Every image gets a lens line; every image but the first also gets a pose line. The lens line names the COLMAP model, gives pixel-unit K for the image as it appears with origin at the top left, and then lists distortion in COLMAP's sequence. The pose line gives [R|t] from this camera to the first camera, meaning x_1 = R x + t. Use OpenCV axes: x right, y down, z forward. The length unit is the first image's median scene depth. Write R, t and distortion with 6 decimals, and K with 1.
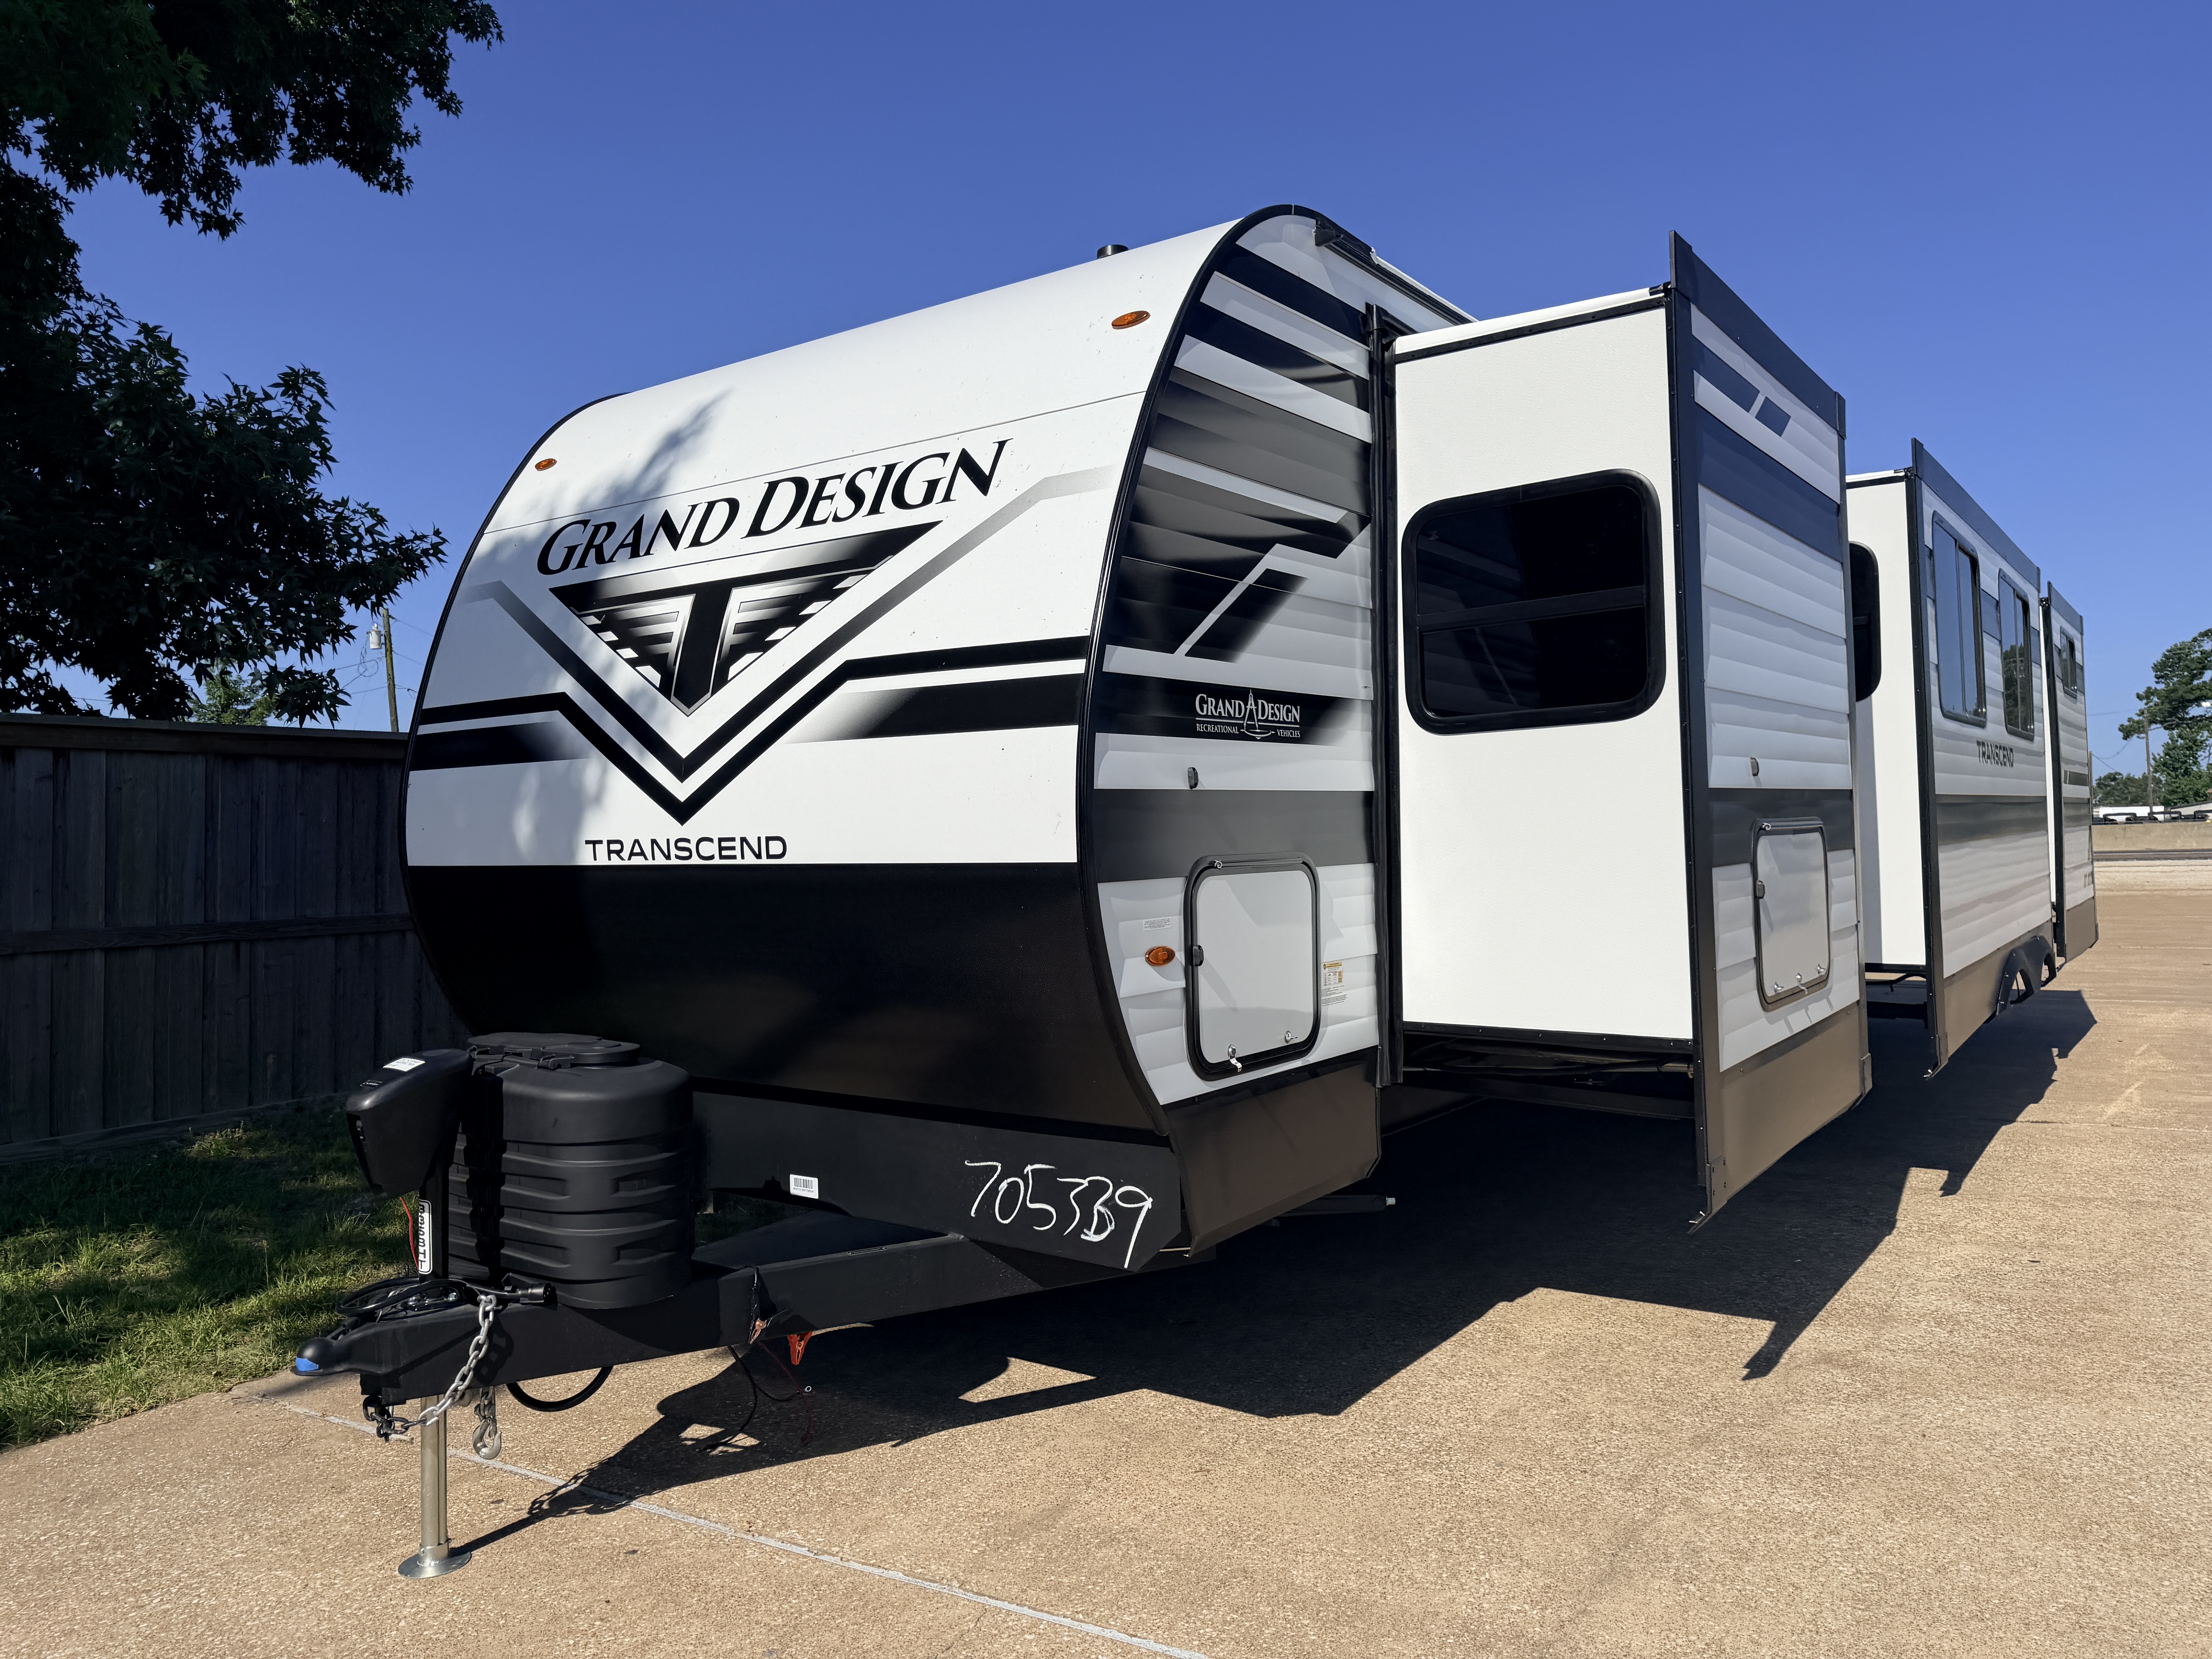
lens RADIAL K [[1554.5, 0, 1111.3], [0, 1554.5, 840.8], [0, 0, 1]] dist [0.105103, -0.158097]
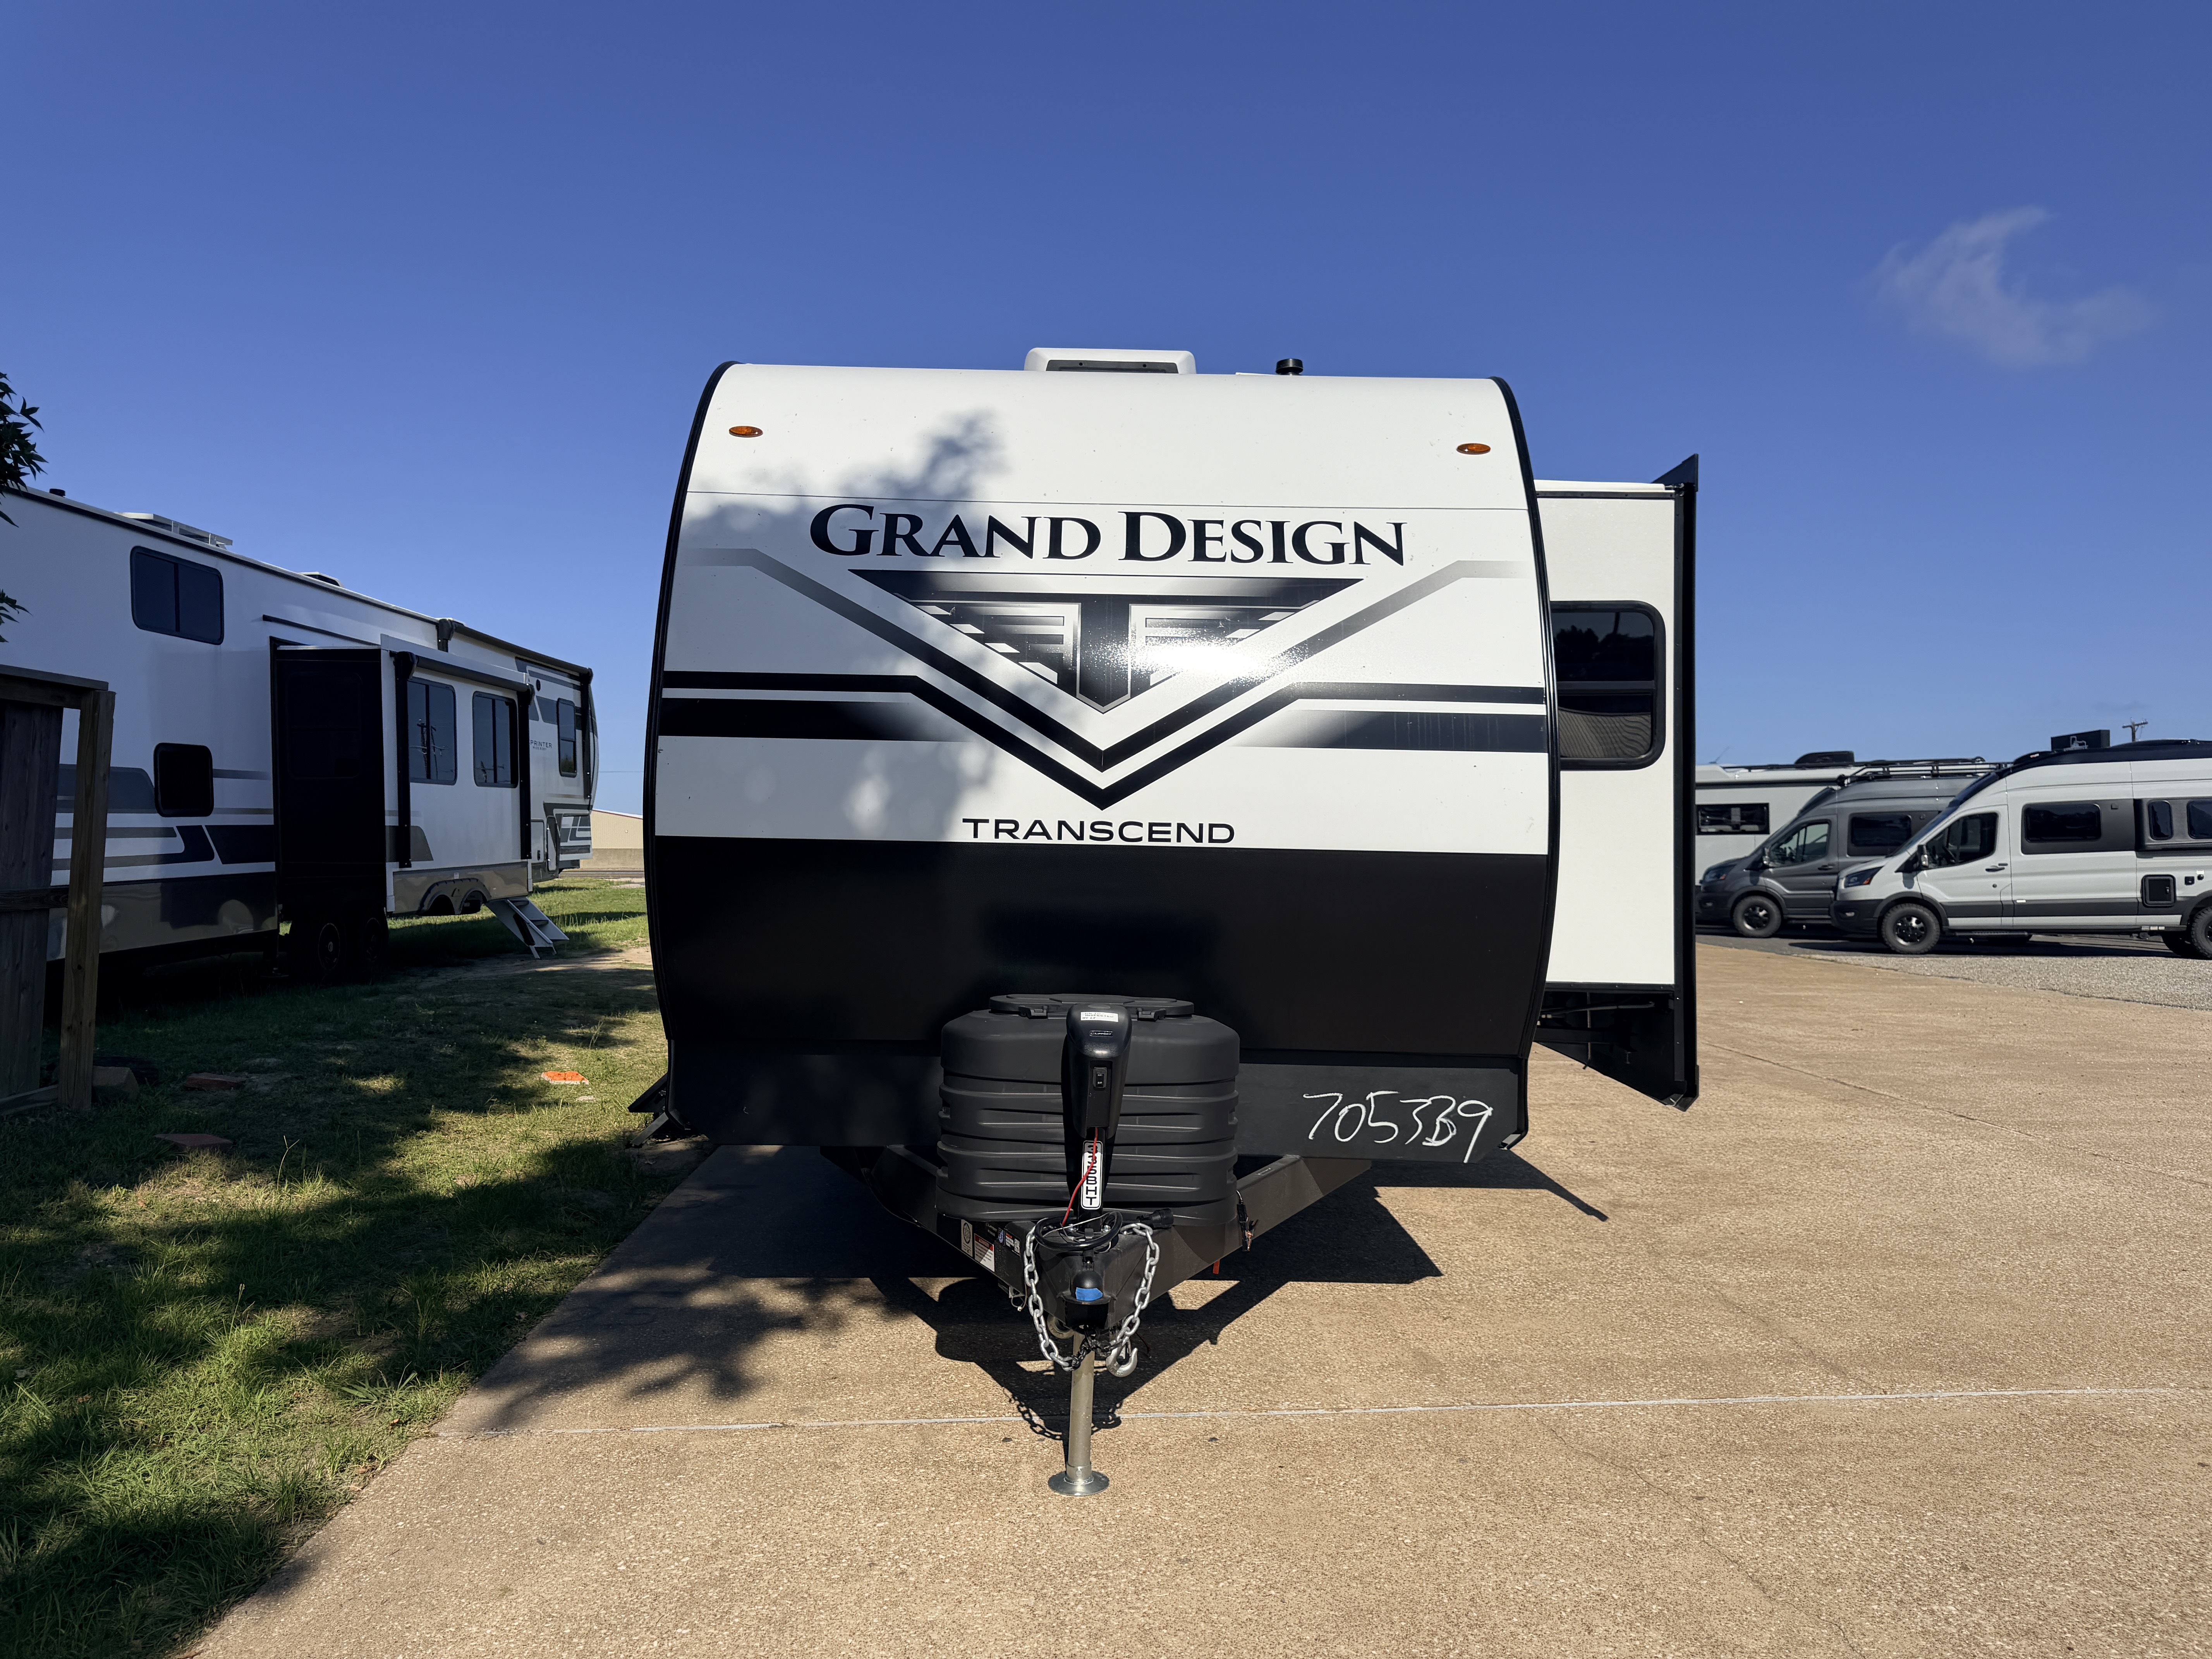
lens RADIAL K [[1553.4, 0, 1058.2], [0, 1553.4, 828.7], [0, 0, 1]] dist [0.157241, -0.324228]
pose [[0.808098, 0.041722, 0.587569, -0.959785], [-0.032904, 0.999128, -0.025691, 0.033405], [-0.588129, 0.001427, 0.808766, 0.116217]]
